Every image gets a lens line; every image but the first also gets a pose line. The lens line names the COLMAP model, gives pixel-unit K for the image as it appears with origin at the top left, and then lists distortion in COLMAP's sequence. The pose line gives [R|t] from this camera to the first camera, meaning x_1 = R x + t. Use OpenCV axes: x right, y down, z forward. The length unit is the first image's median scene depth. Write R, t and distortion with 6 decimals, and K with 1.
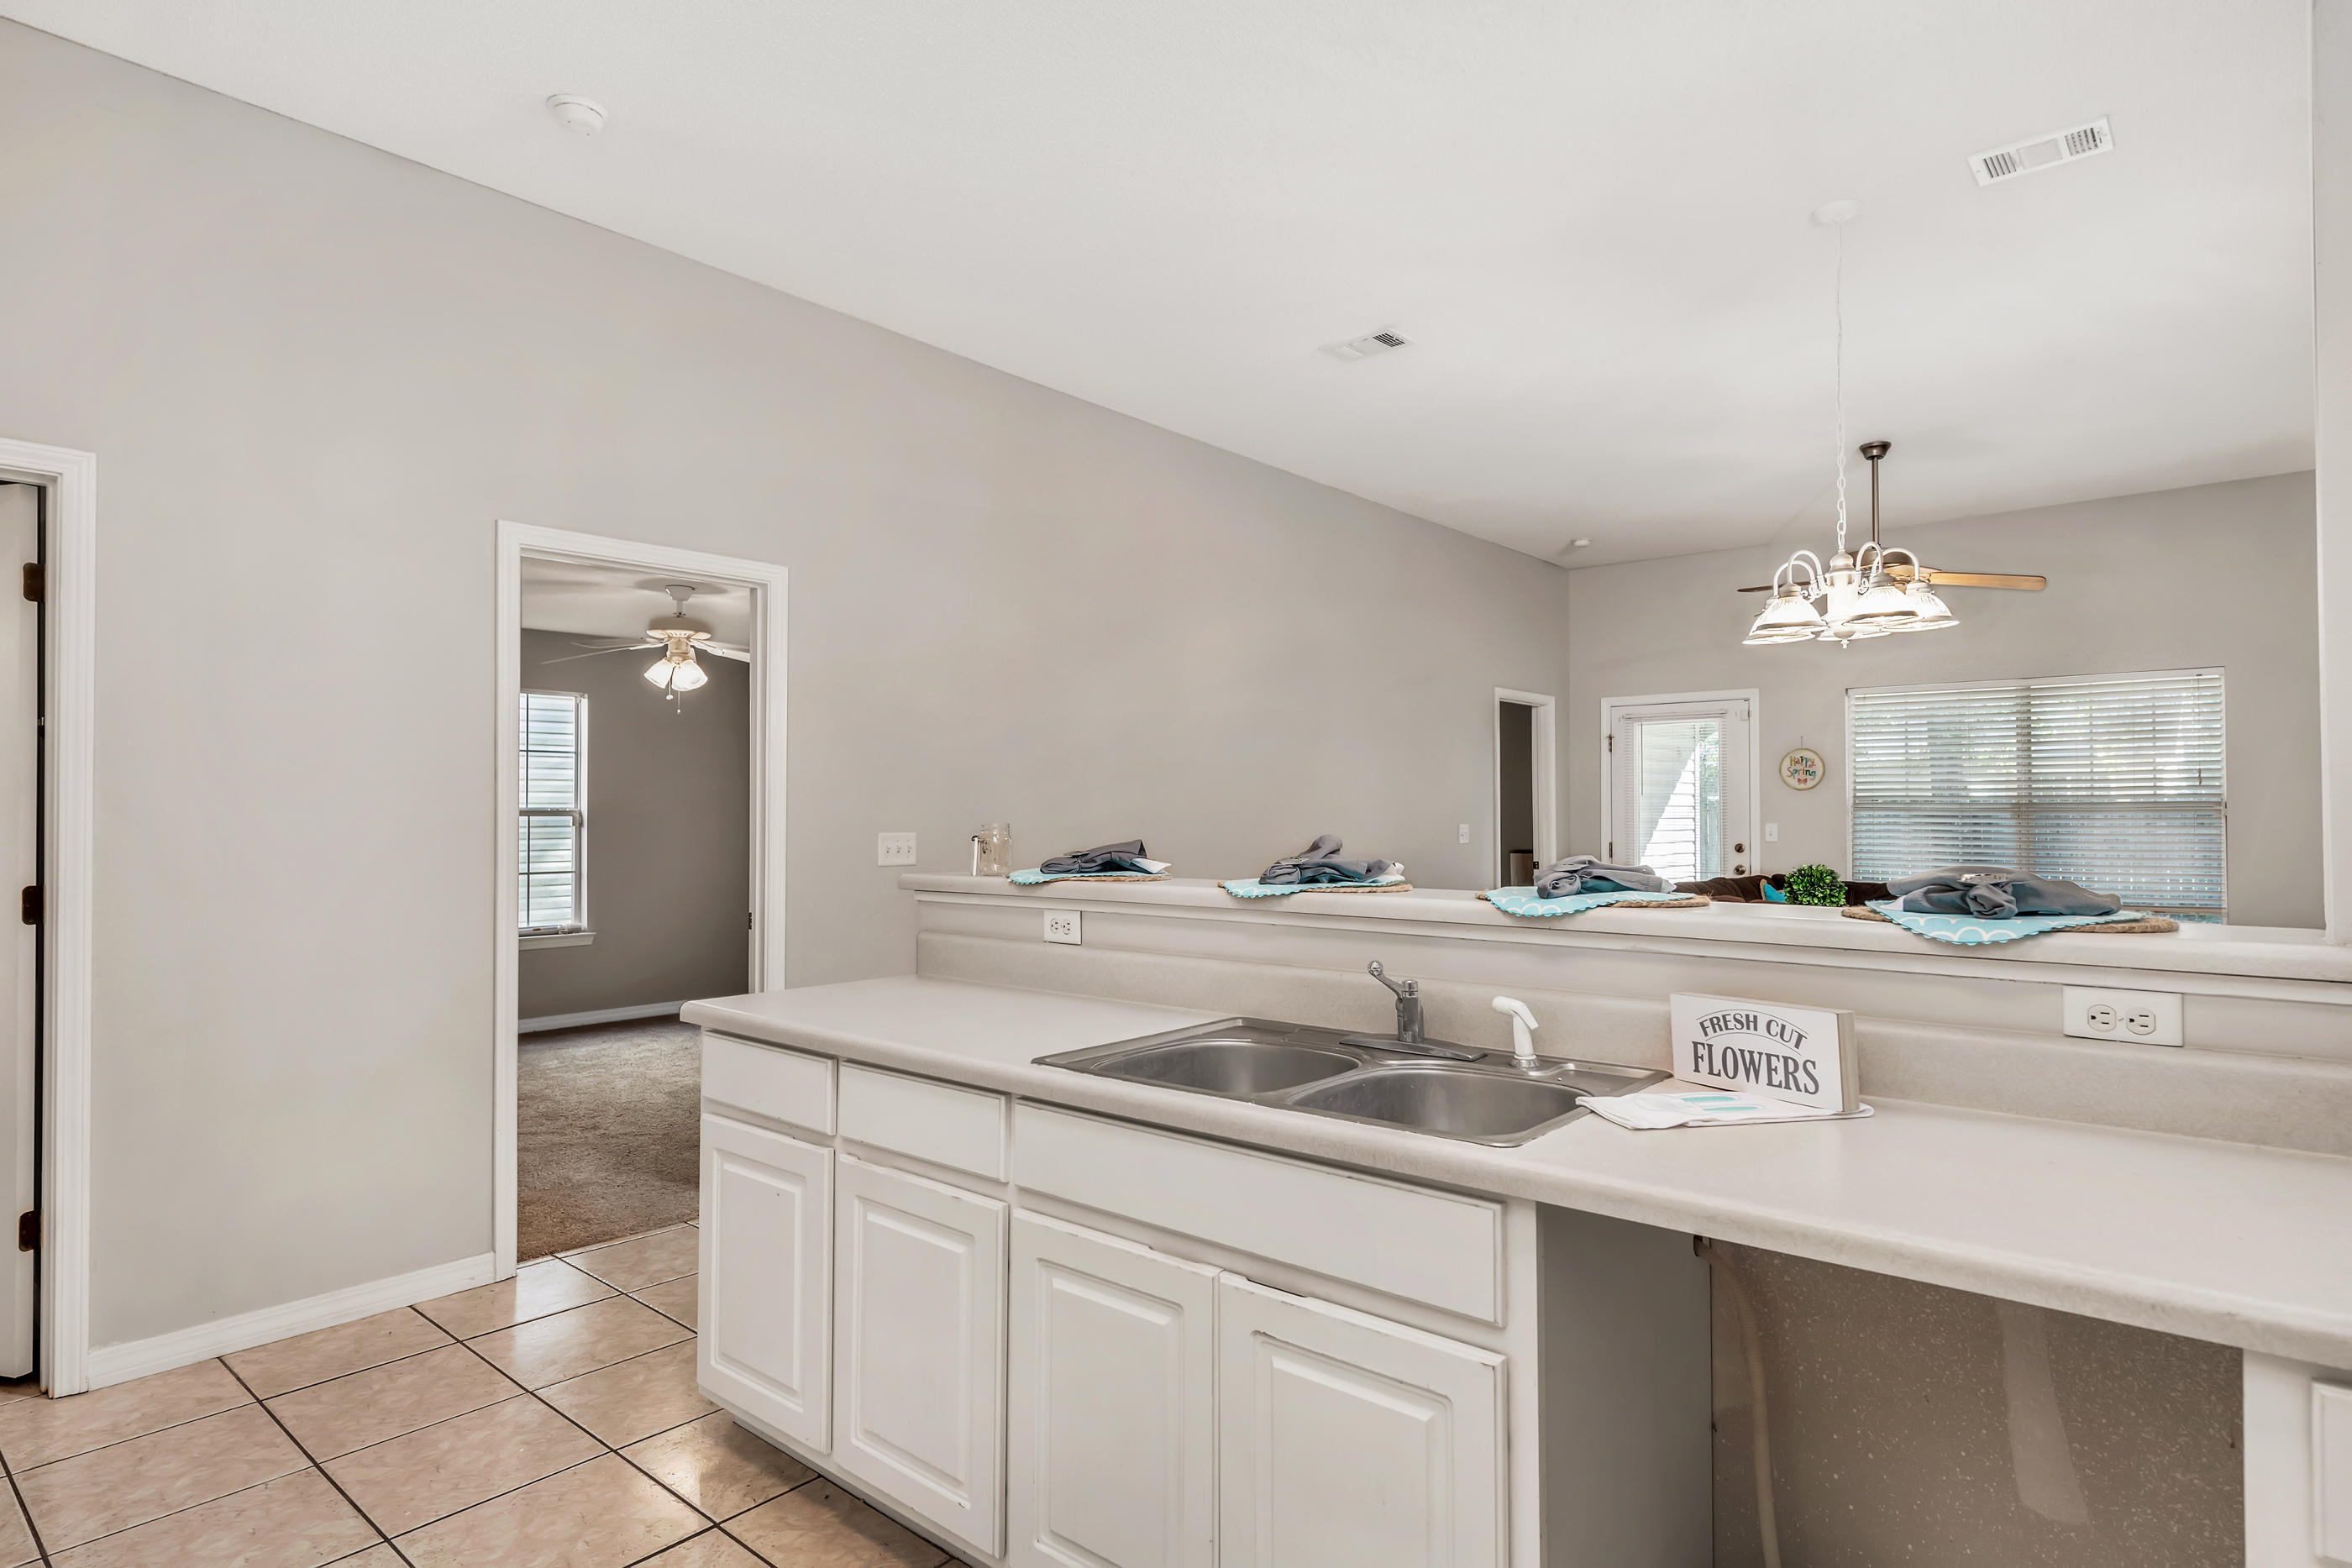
lens RADIAL K [[1375.6, 0, 1143.2], [0, 1375.6, 784.3], [0, 0, 1]] dist [0.006257, -0.001338]
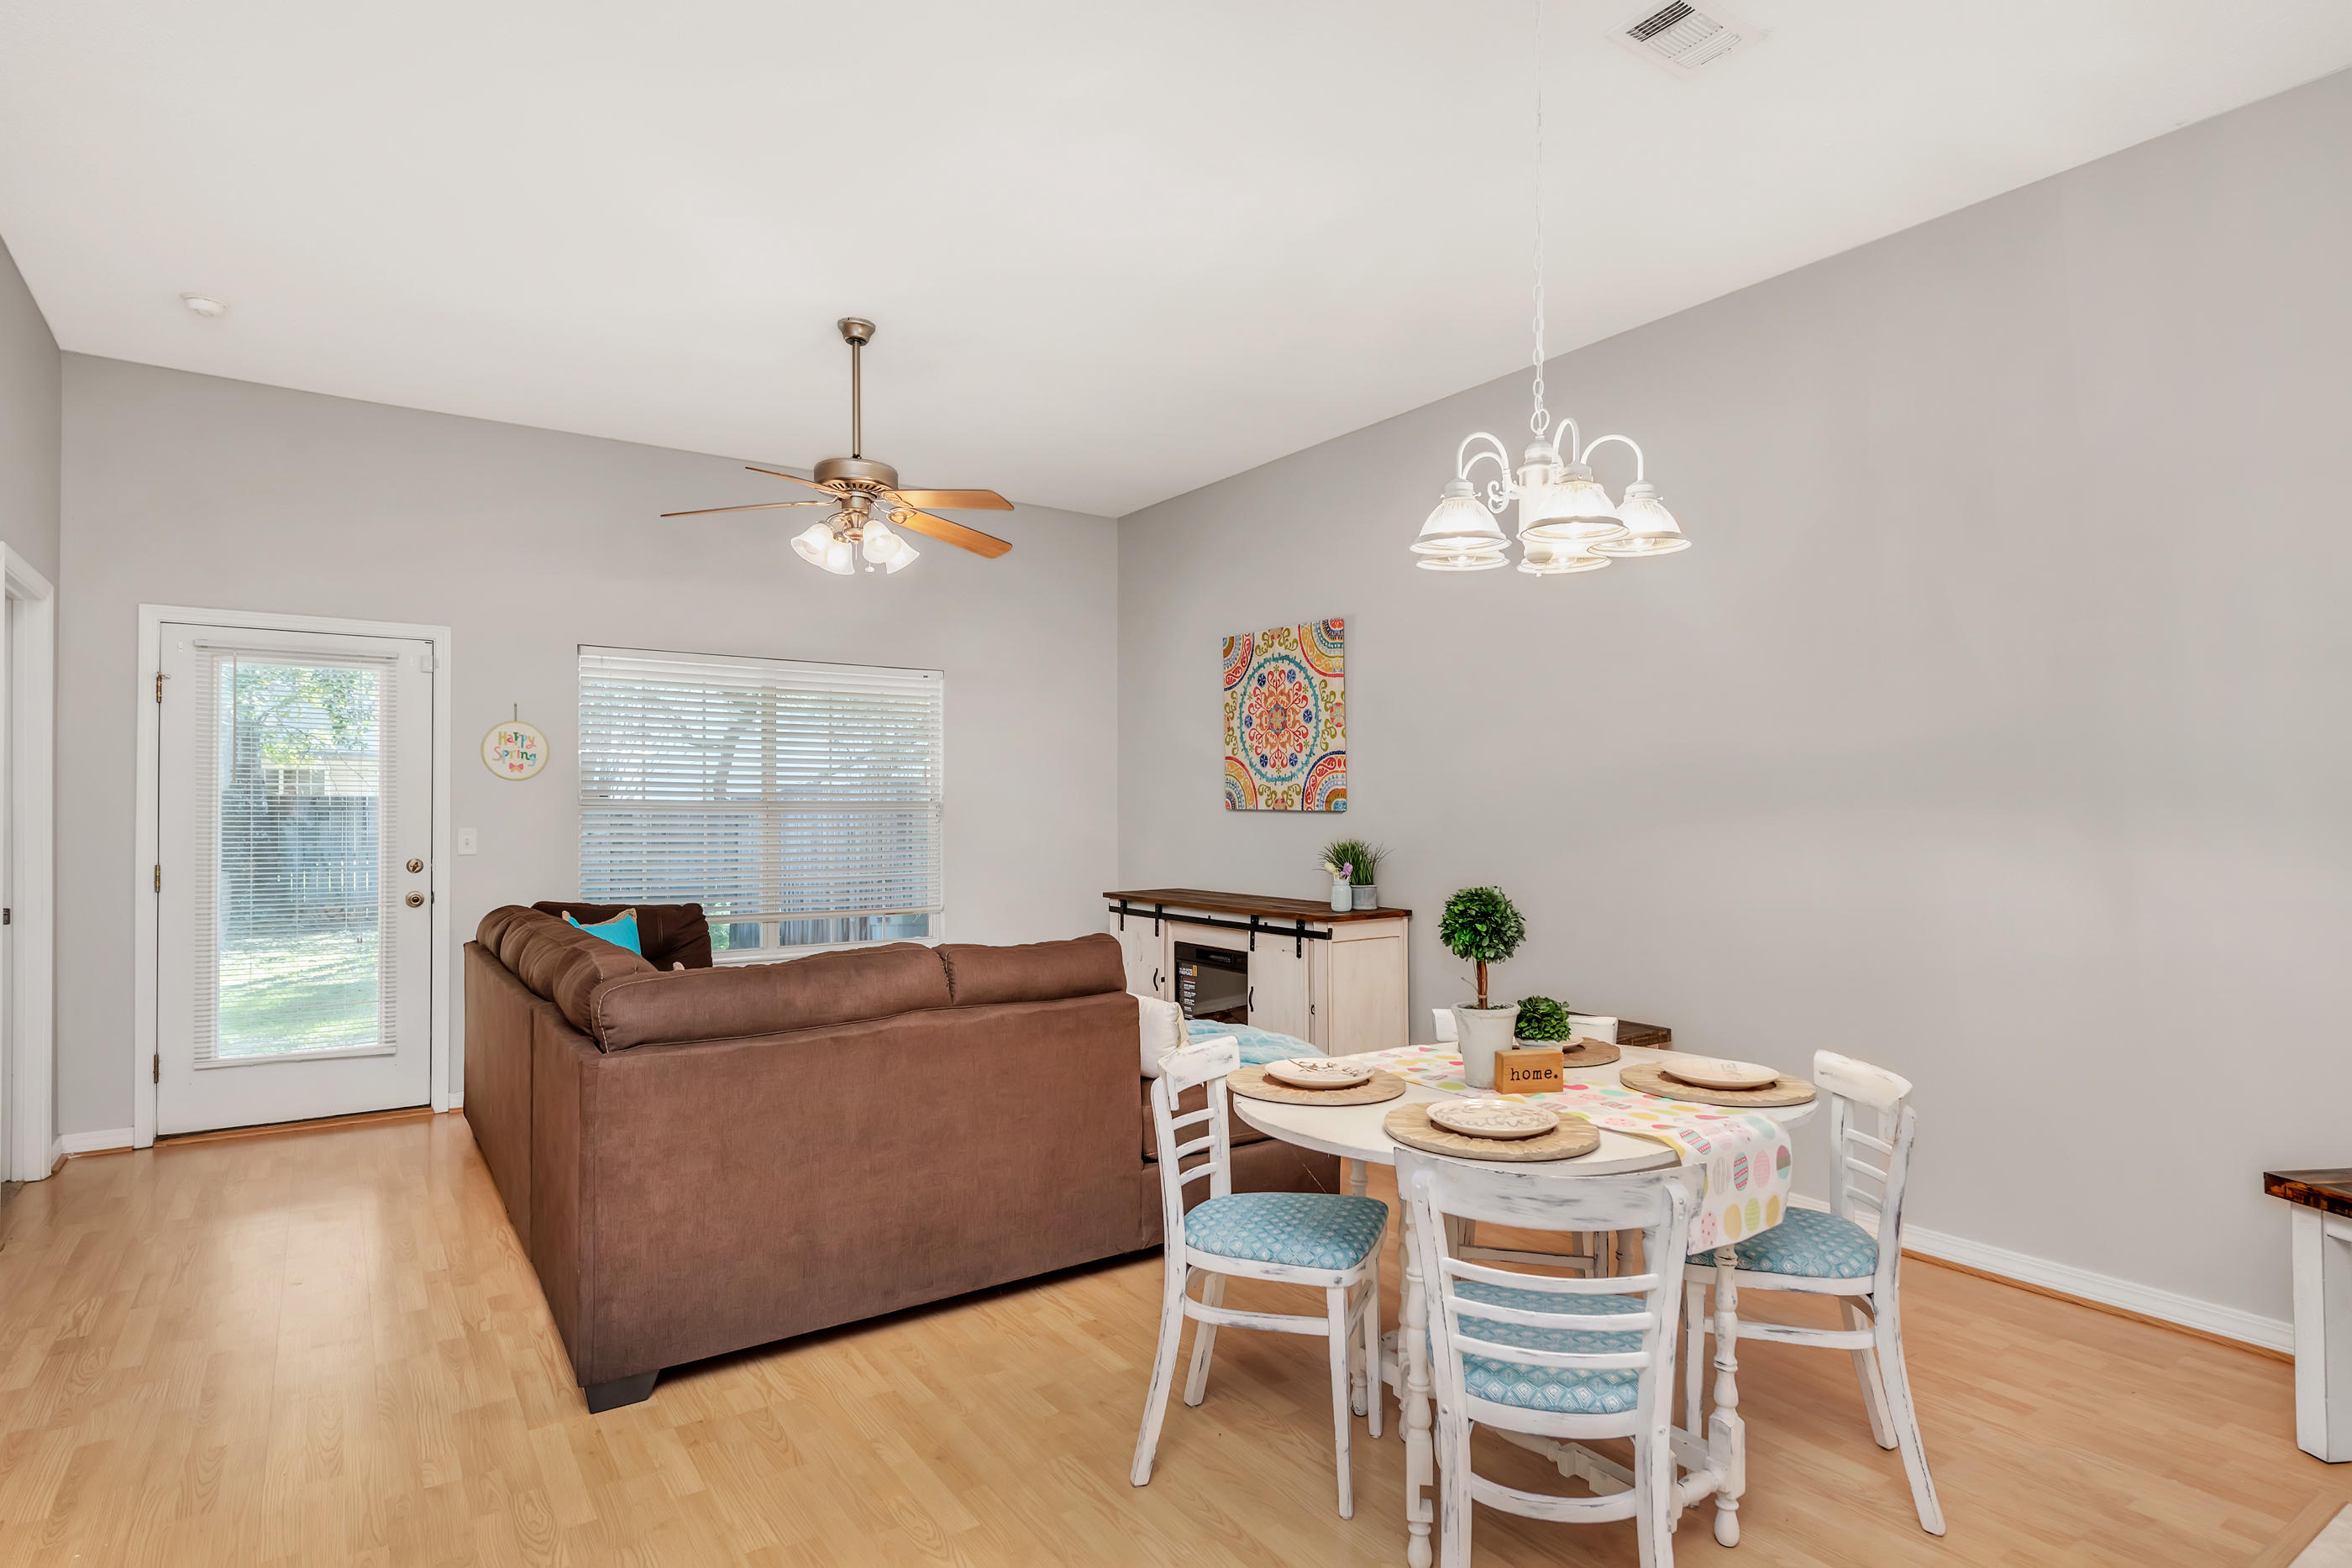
lens RADIAL K [[1300.3, 0, 1223.3], [0, 1300.3, 799.2], [0, 0, 1]] dist [0.001566, -0.002154]
pose [[0.210245, 0.010485, 0.977592, -0.194001], [-0.020501, 0.999770, -0.006313, 0.021449], [-0.977434, -0.018714, 0.210412, 1.021165]]
